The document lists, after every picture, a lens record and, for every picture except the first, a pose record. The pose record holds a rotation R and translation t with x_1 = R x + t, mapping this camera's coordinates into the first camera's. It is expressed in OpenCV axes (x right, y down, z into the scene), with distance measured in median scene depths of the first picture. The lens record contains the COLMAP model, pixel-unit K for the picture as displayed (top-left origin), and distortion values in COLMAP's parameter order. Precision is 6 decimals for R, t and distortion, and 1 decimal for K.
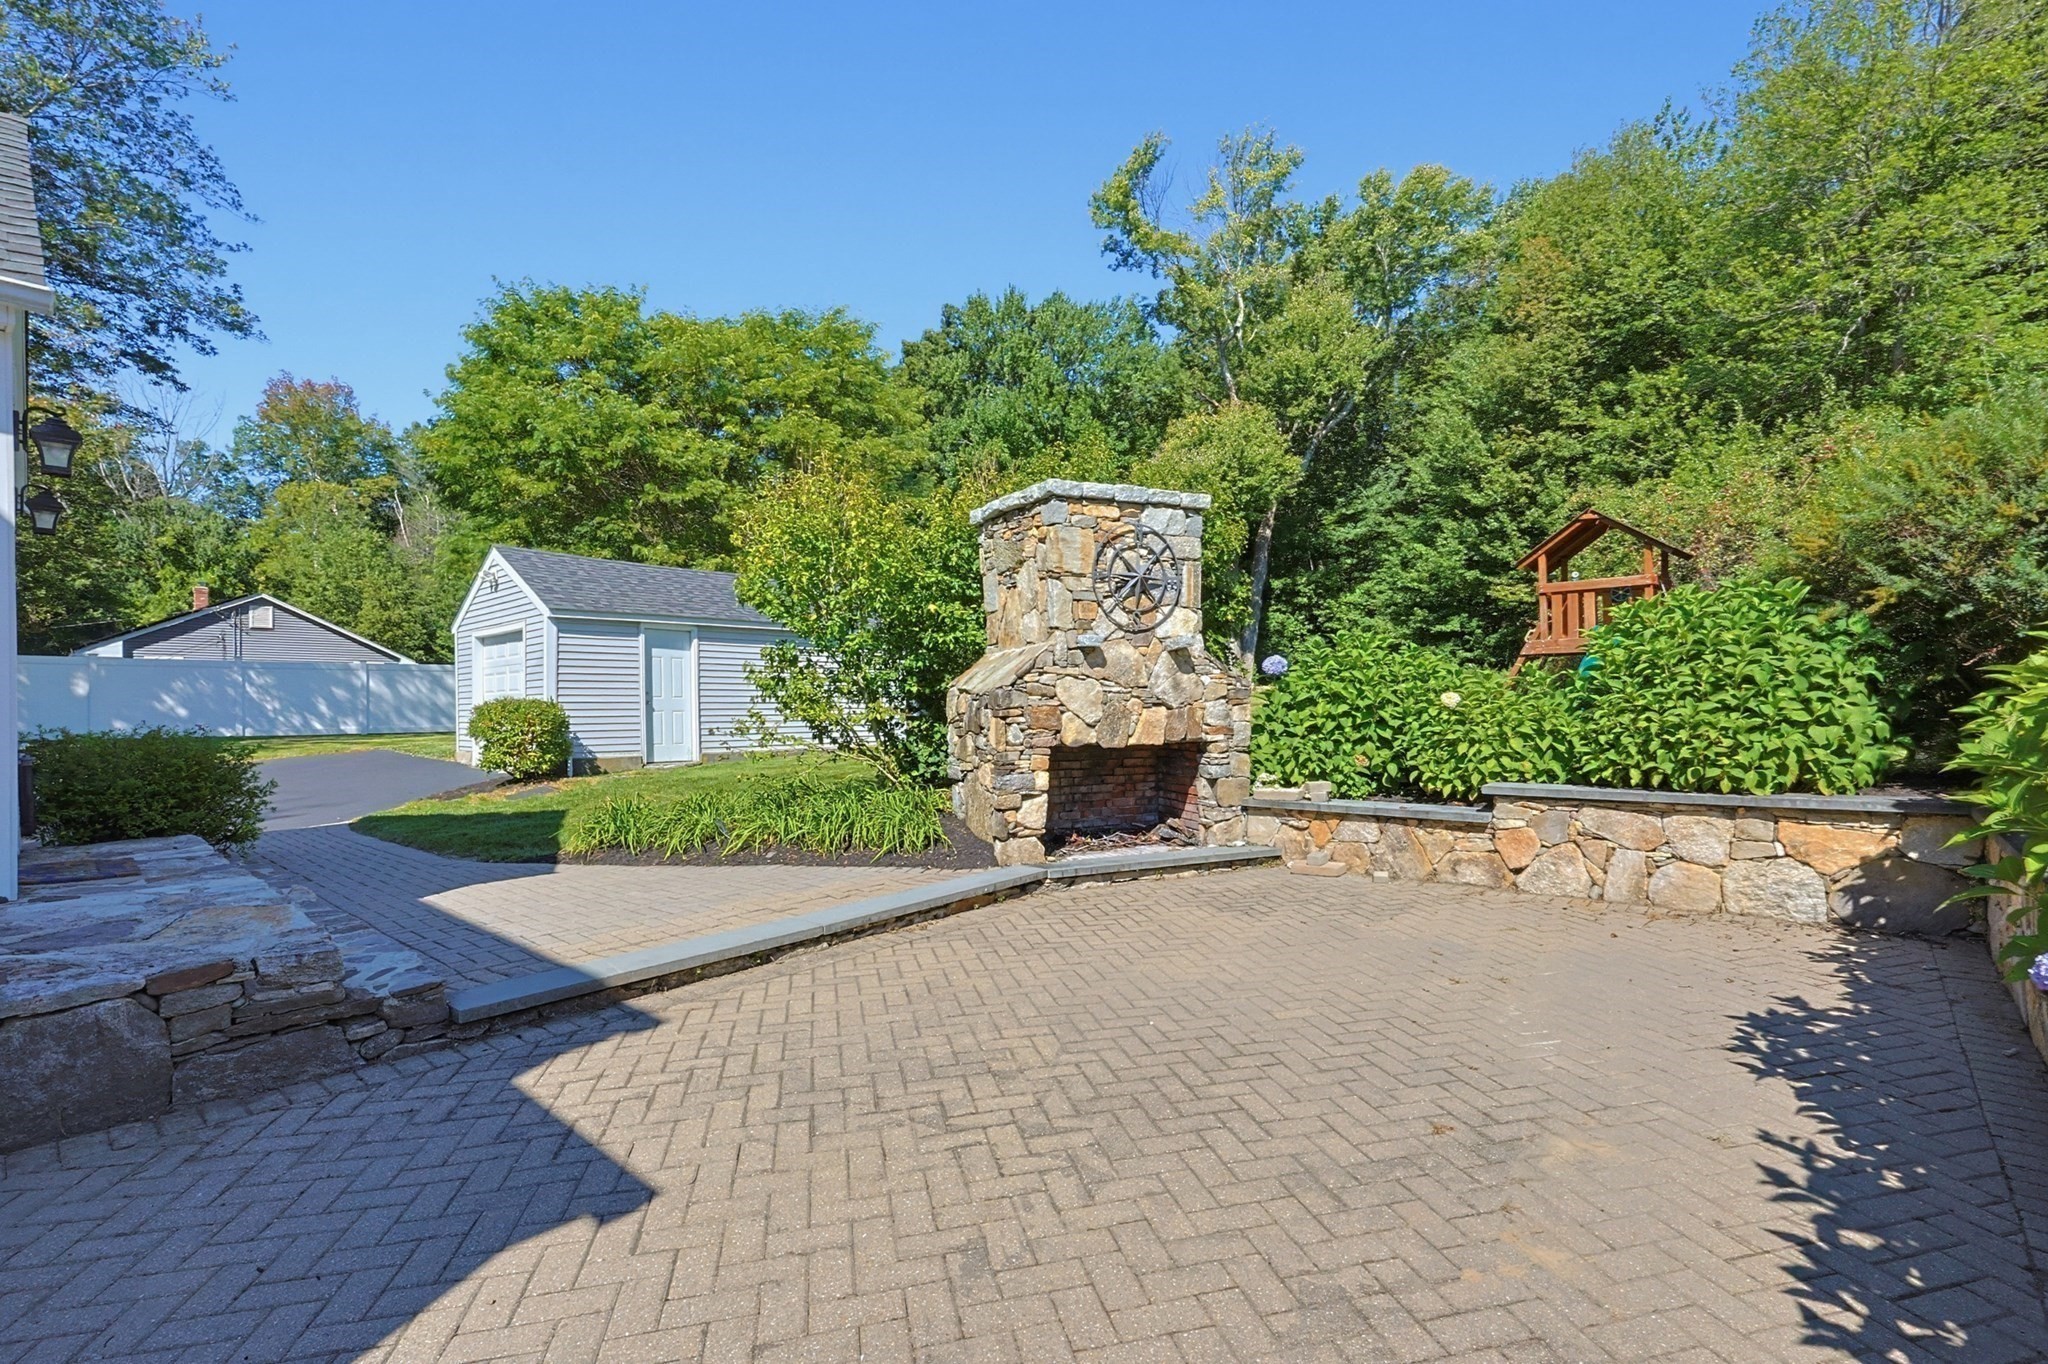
lens RADIAL K [[905.0, 0, 1043.2], [0, 905.0, 722.4], [0, 0, 1]] dist [0.000465, 0.000083]
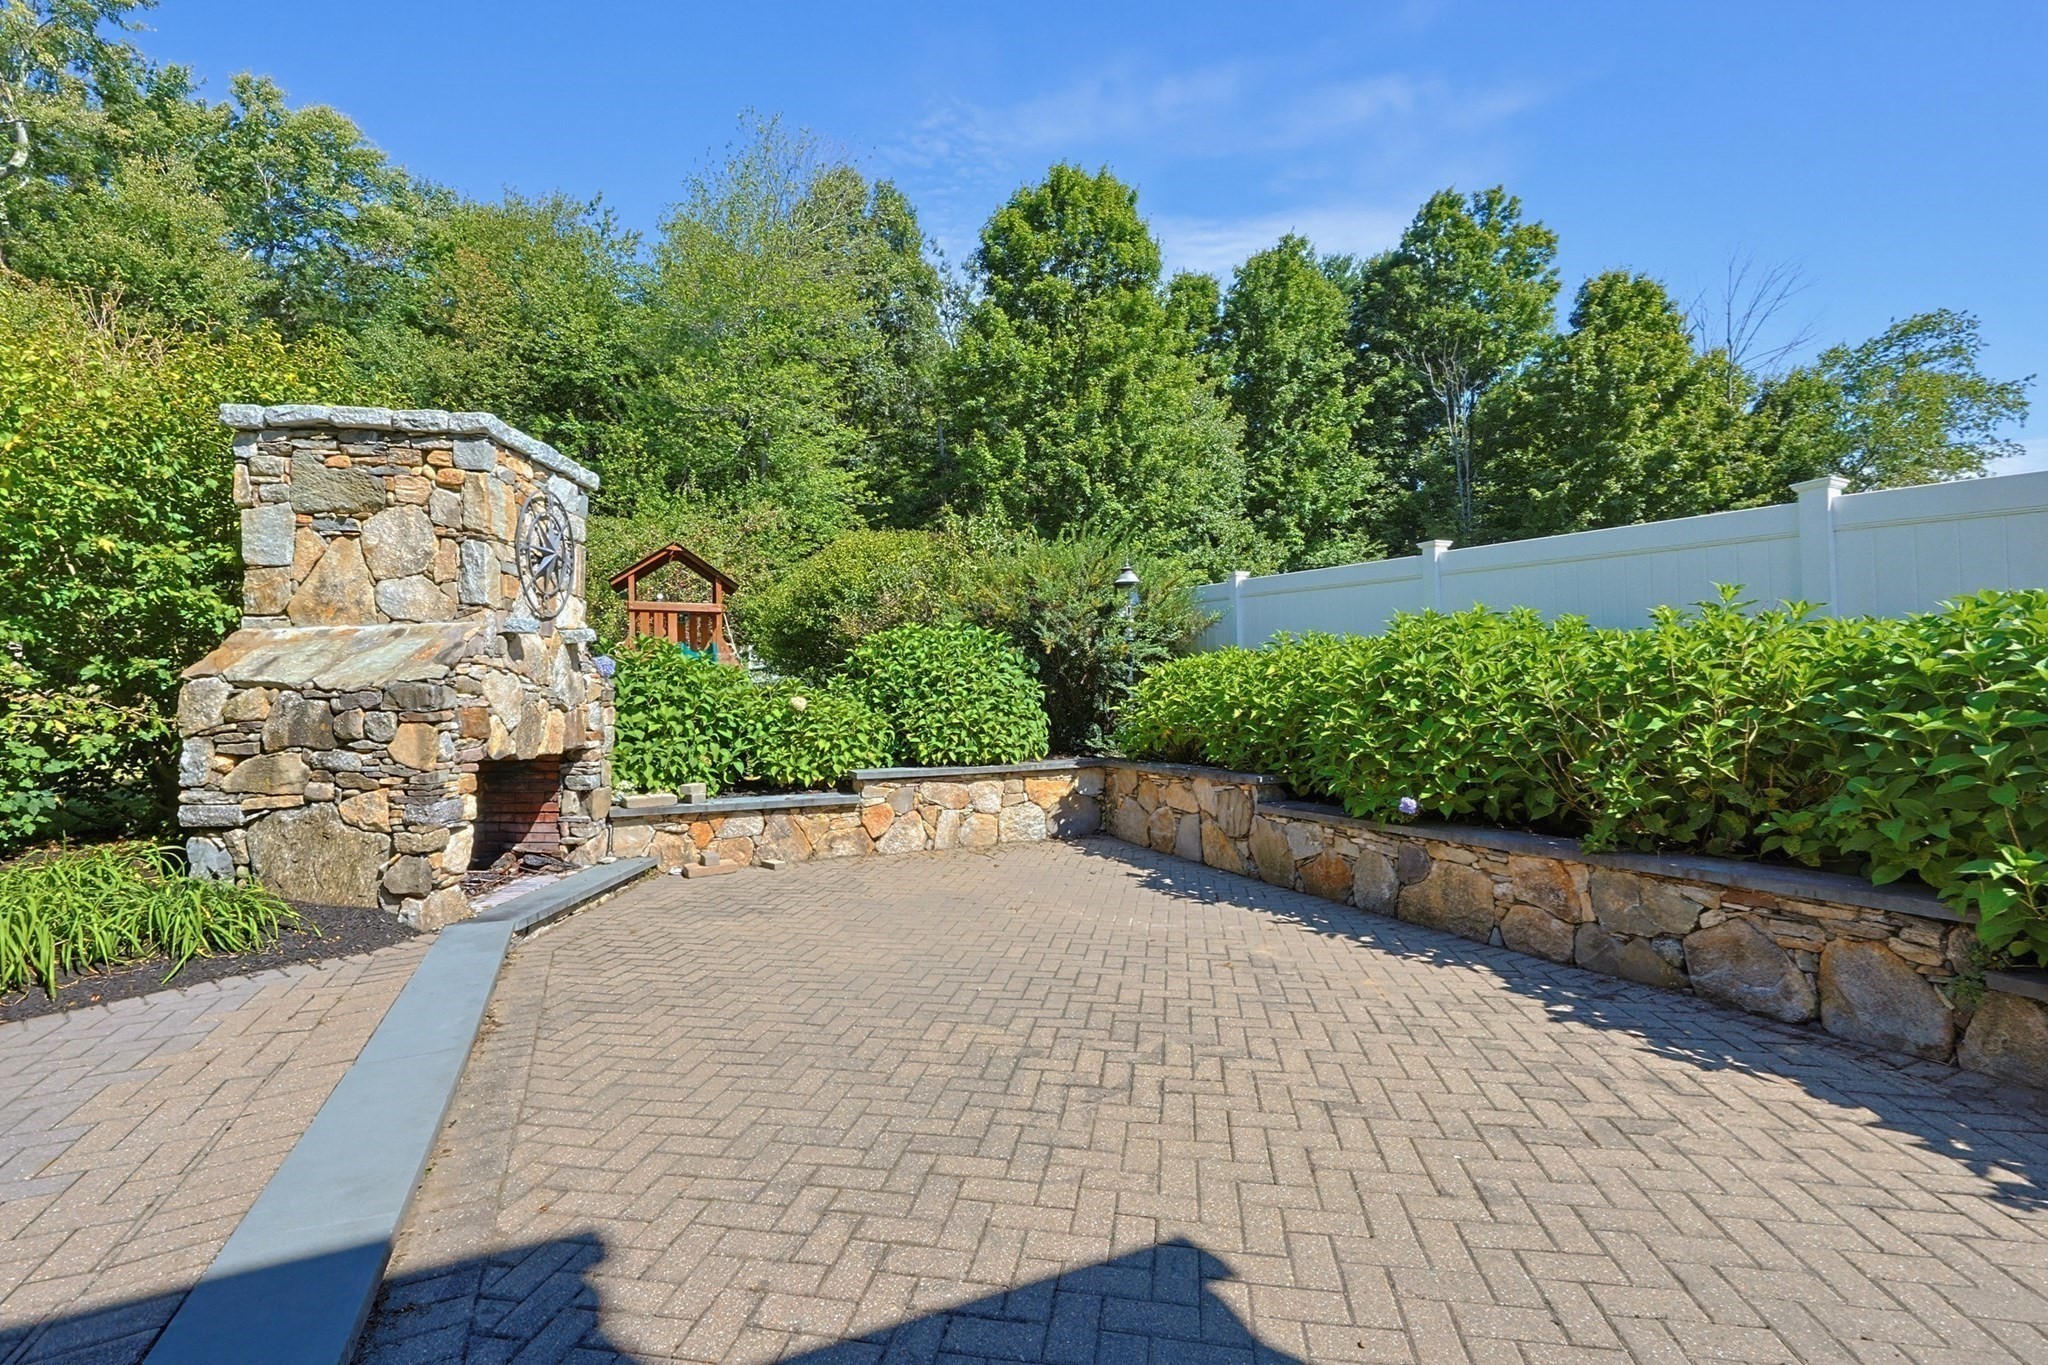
lens RADIAL K [[886.0, 0, 1014.6], [0, 886.0, 686.5], [0, 0, 1]] dist [0.001540, 0.000574]
pose [[0.414268, 0.024427, 0.909827, -0.478815], [0.022799, 0.999048, -0.037203, 0.002483], [-0.909869, 0.036155, 0.413316, 0.280820]]
